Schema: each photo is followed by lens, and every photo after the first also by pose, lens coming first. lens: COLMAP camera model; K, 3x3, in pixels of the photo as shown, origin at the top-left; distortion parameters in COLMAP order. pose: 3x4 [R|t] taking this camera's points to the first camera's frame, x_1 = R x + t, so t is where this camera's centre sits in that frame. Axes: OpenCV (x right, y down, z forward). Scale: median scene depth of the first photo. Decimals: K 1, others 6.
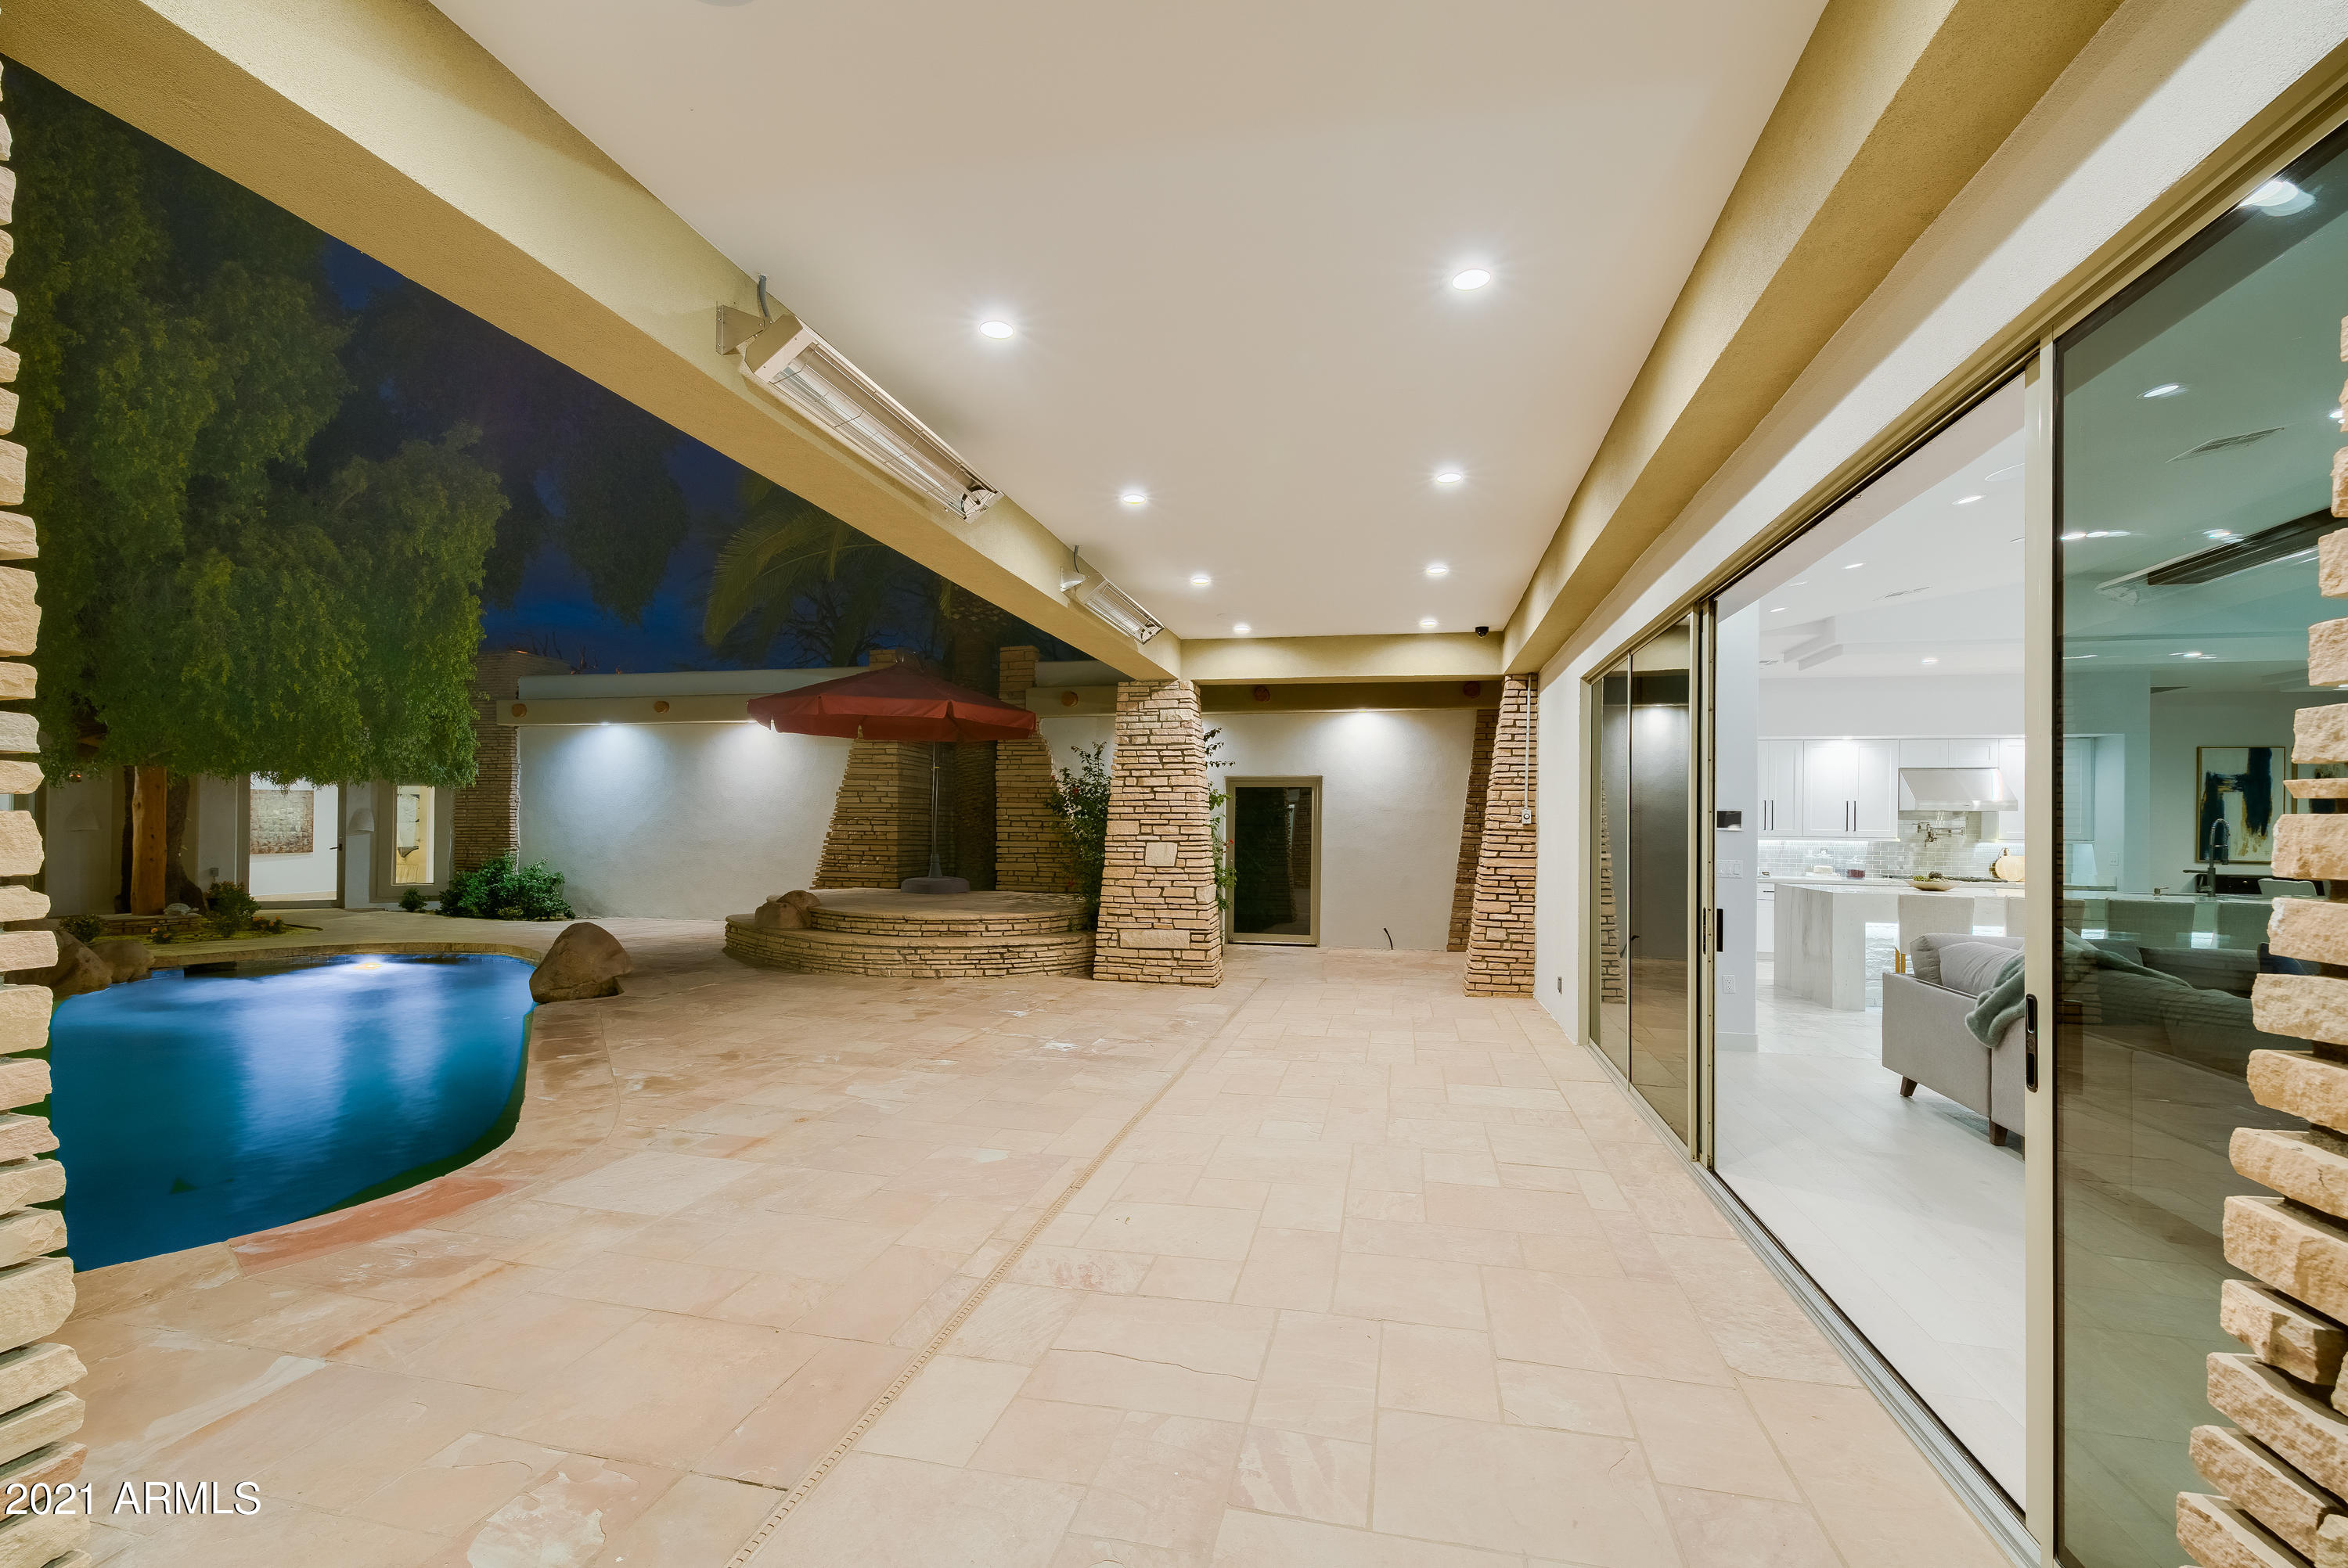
lens RADIAL K [[1000.2, 0, 1166.3], [0, 1000.2, 811.6], [0, 0, 1]] dist [-0.002350, -0.000409]
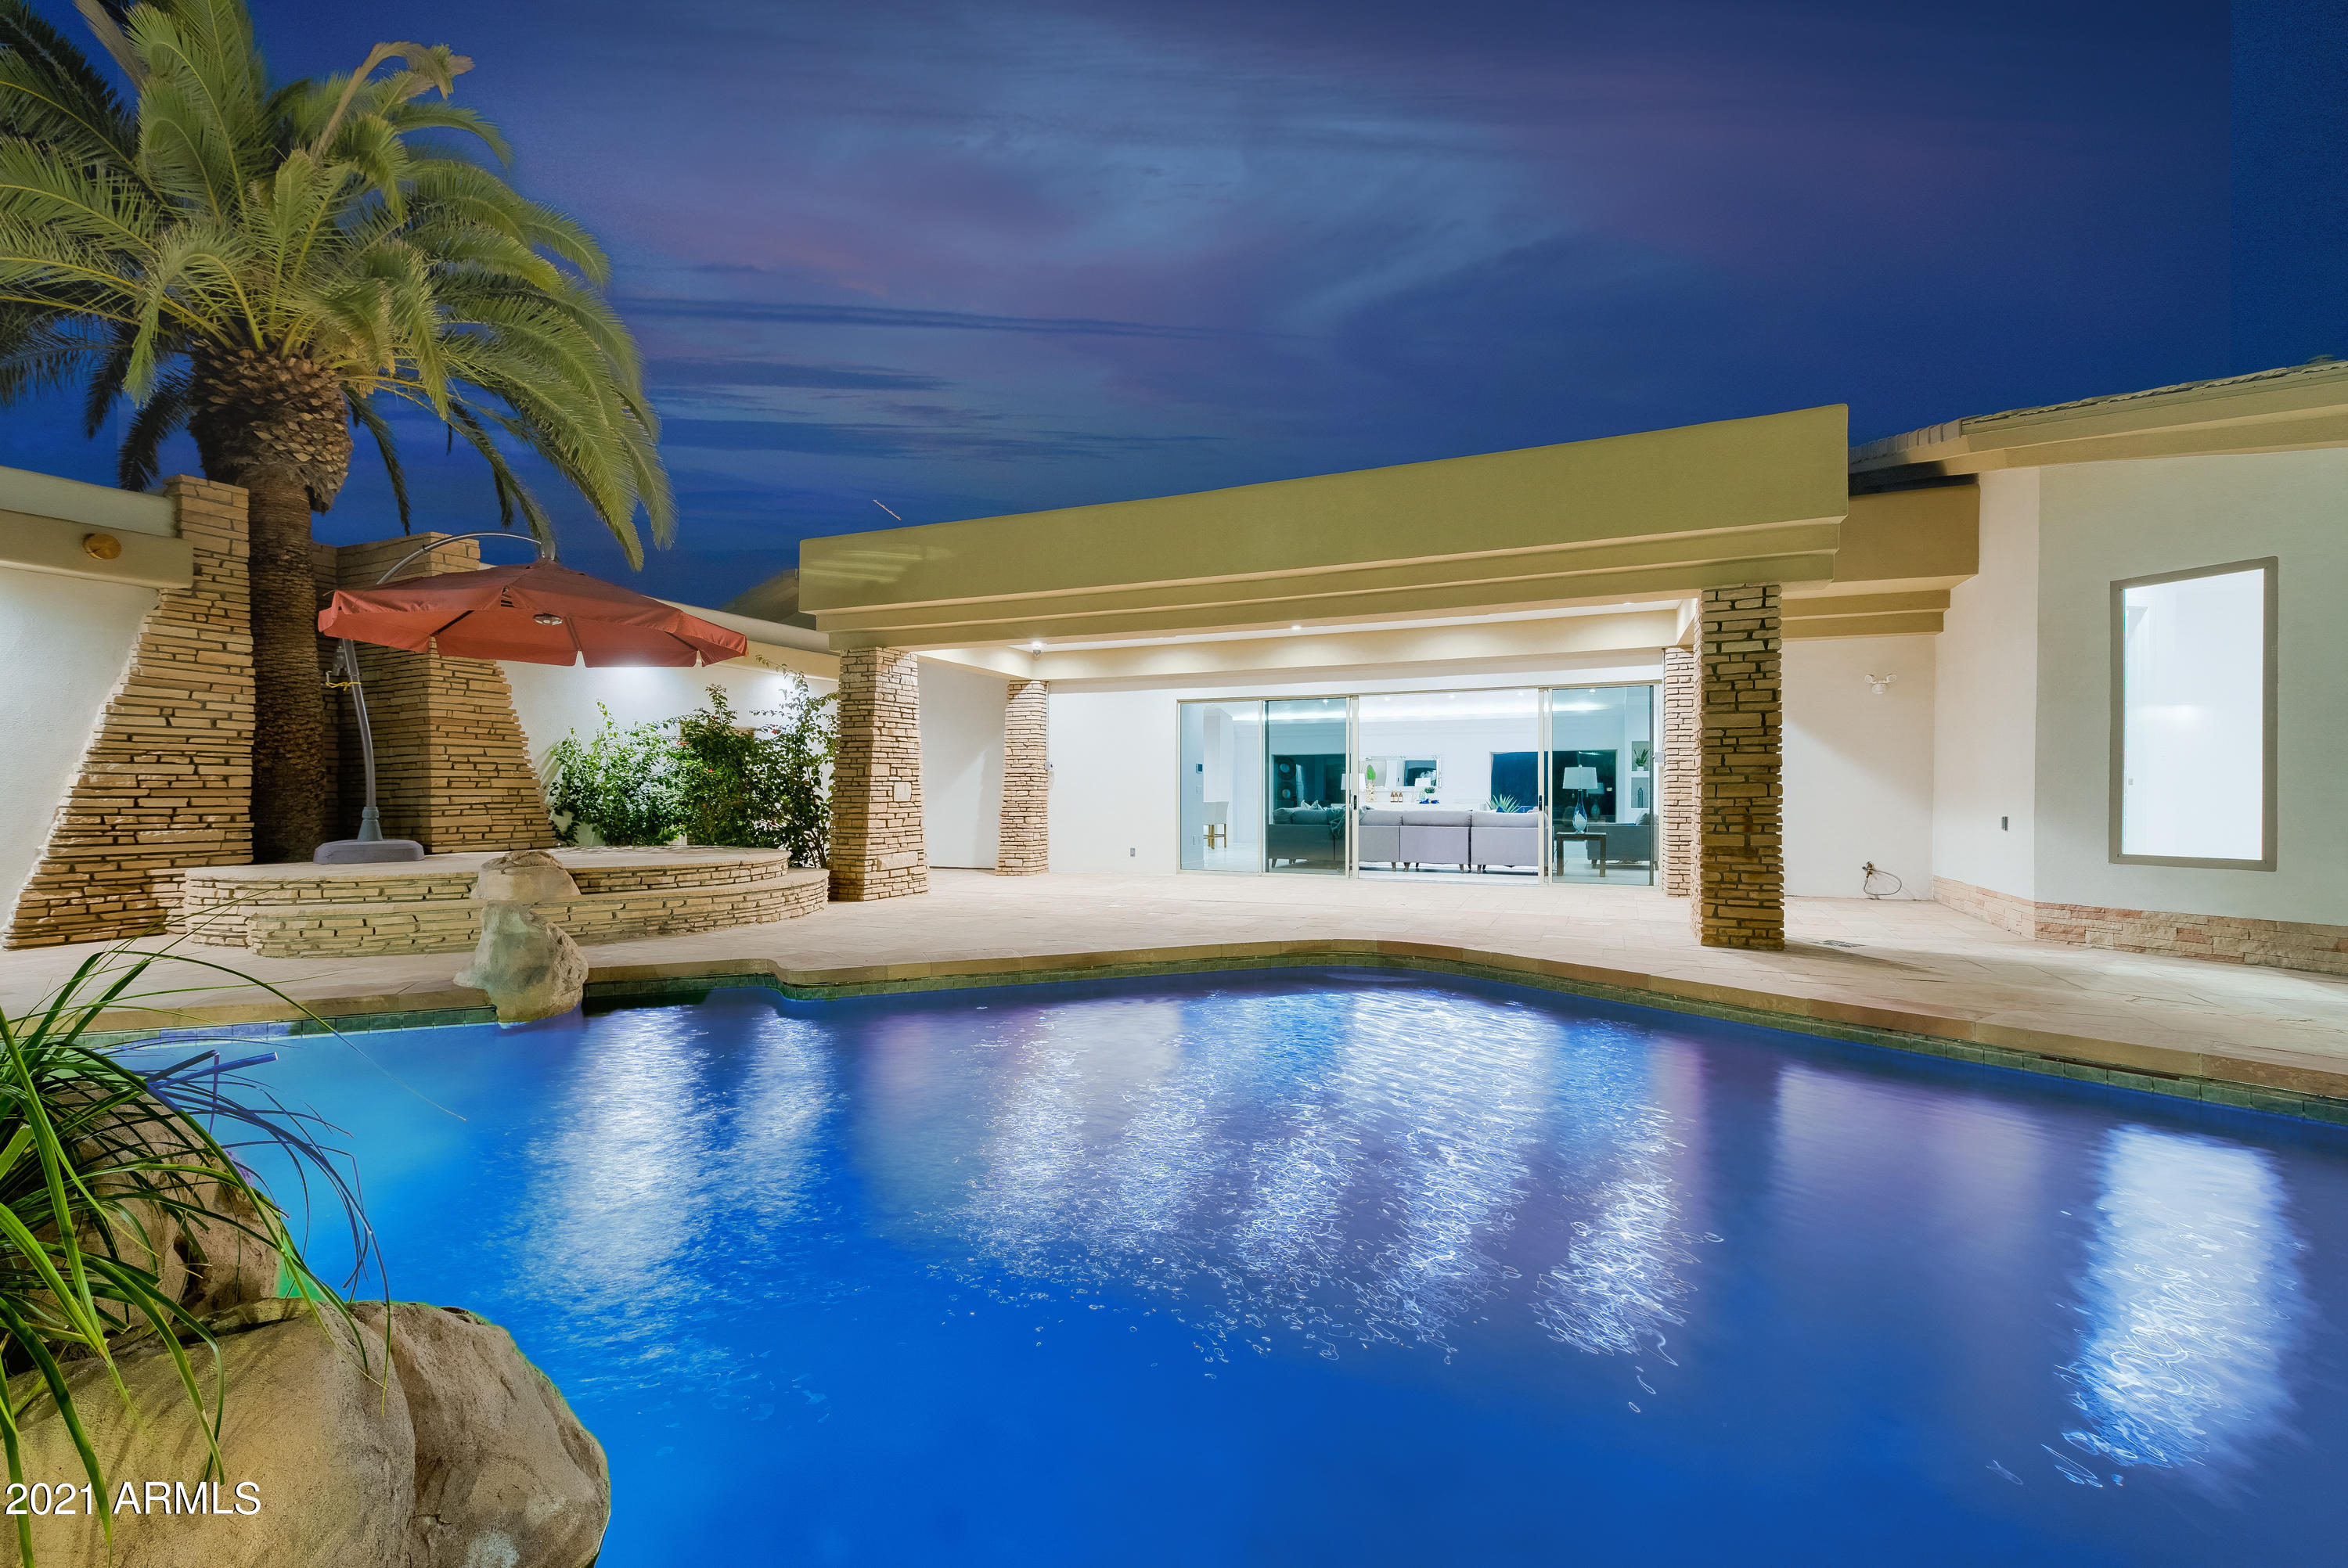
lens RADIAL K [[1013.6, 0, 1183.3], [0, 1013.6, 830.5], [0, 0, 1]] dist [-0.000468, -0.000217]
pose [[0.174221, -0.046399, 0.983613, -0.972769], [-0.010304, 0.998749, 0.048938, 0.020949], [-0.984653, -0.018662, 0.173525, 0.359931]]
